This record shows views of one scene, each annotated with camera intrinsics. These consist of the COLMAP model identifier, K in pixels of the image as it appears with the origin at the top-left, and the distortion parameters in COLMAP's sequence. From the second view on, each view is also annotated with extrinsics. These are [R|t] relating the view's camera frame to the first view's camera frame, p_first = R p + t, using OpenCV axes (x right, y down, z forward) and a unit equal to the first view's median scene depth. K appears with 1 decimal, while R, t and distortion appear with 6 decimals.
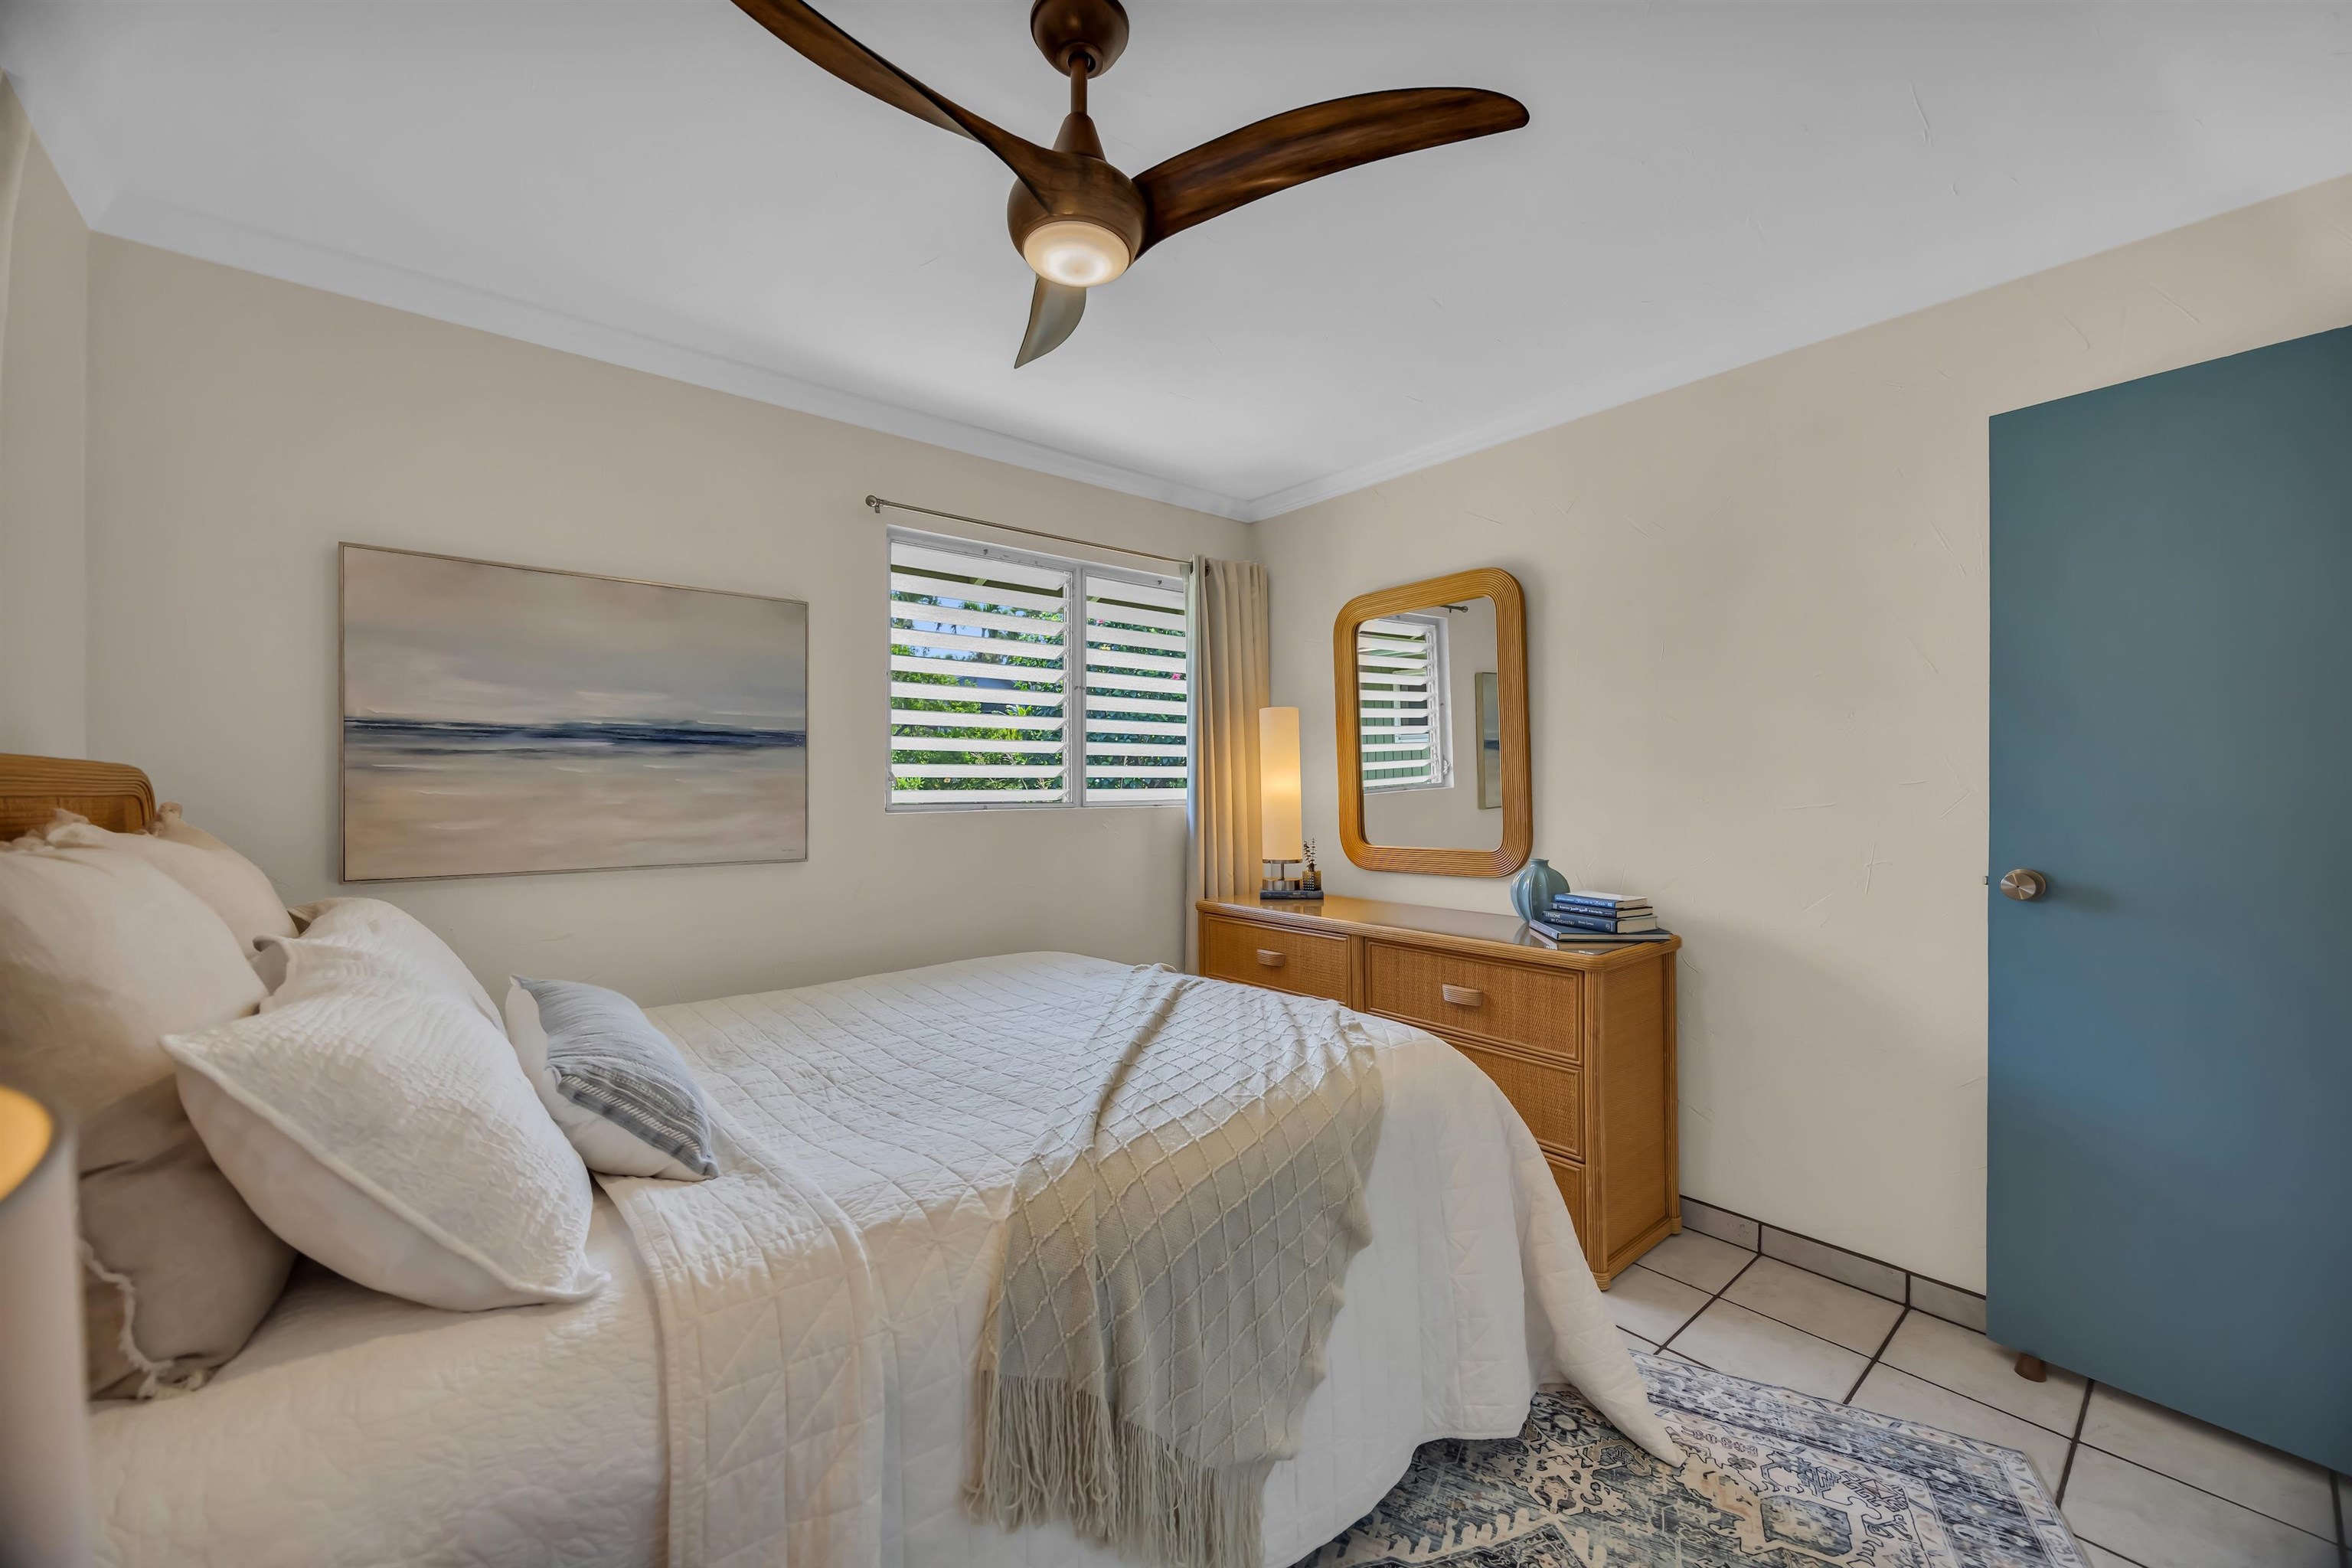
lens RADIAL K [[897.9, 0, 1175.2], [0, 897.9, 783.8], [0, 0, 1]] dist [-0.001280, -0.000029]
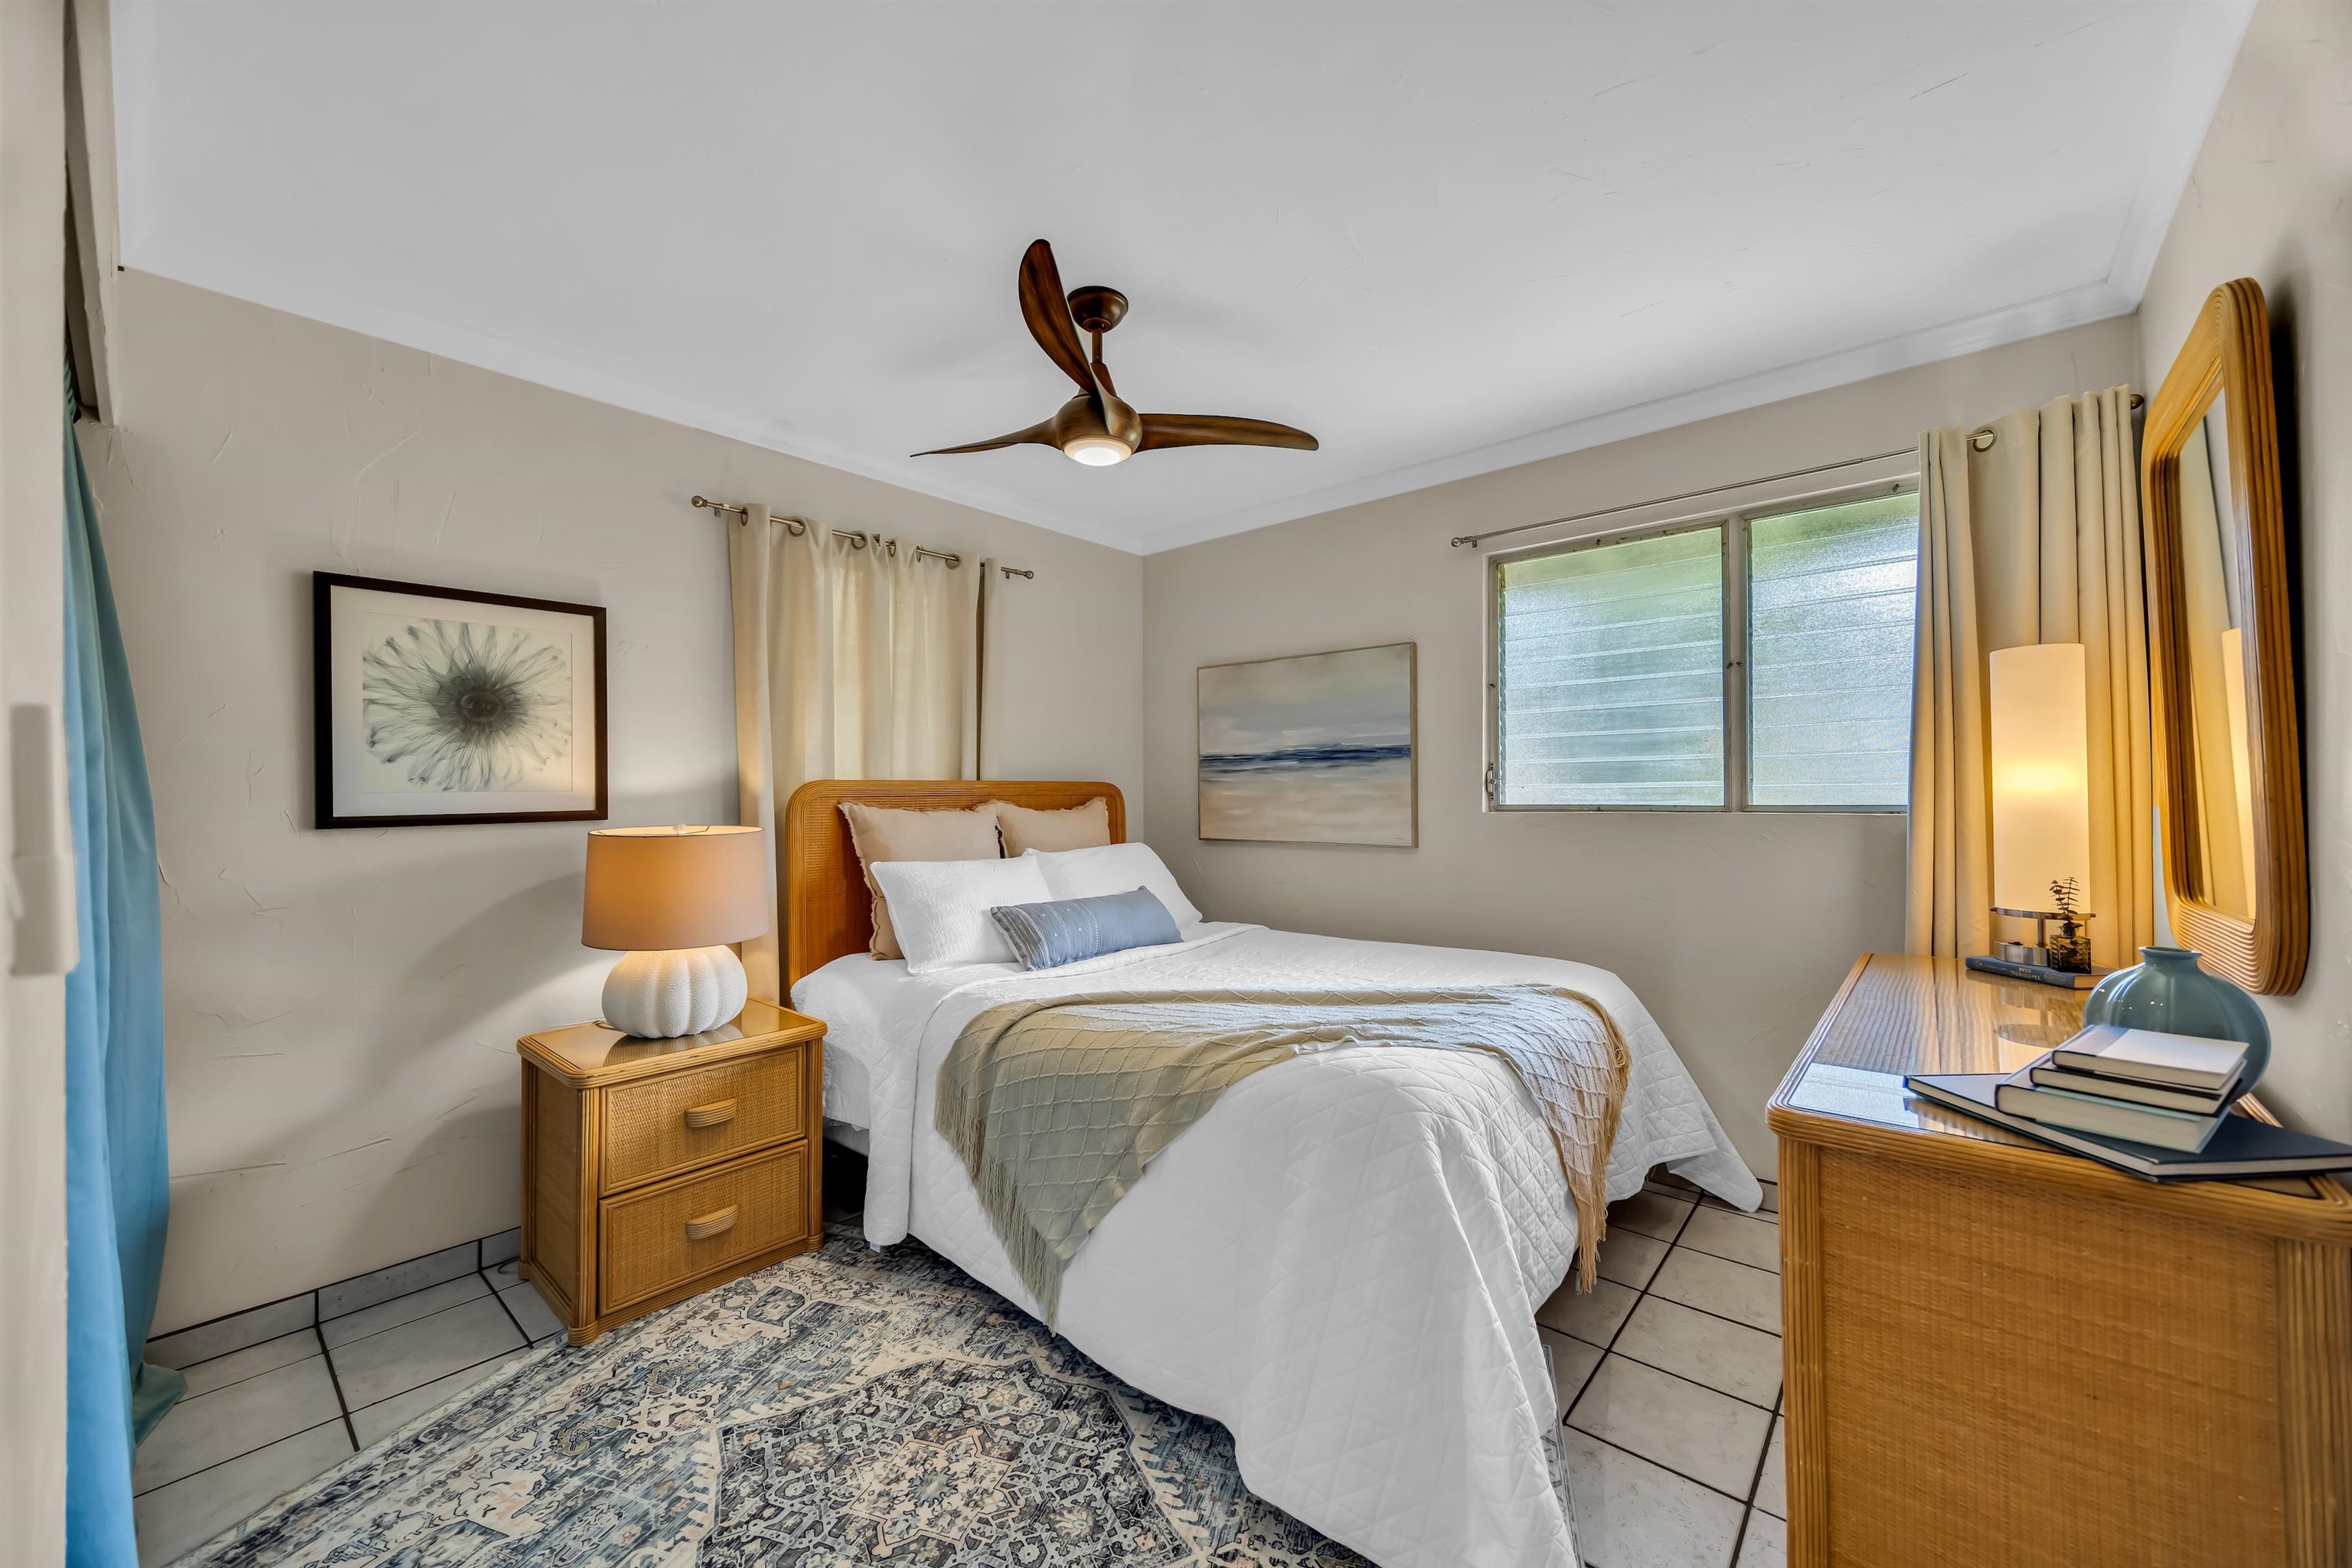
lens RADIAL K [[897.9, 0, 1175.2], [0, 897.9, 782.6], [0, 0, 1]] dist [-0.001280, -0.000029]
pose [[0.163152, -0.008766, -0.986562, 0.924024], [0.012088, 0.999903, -0.006886, -0.001106], [0.986527, -0.010802, 0.163242, 0.557155]]
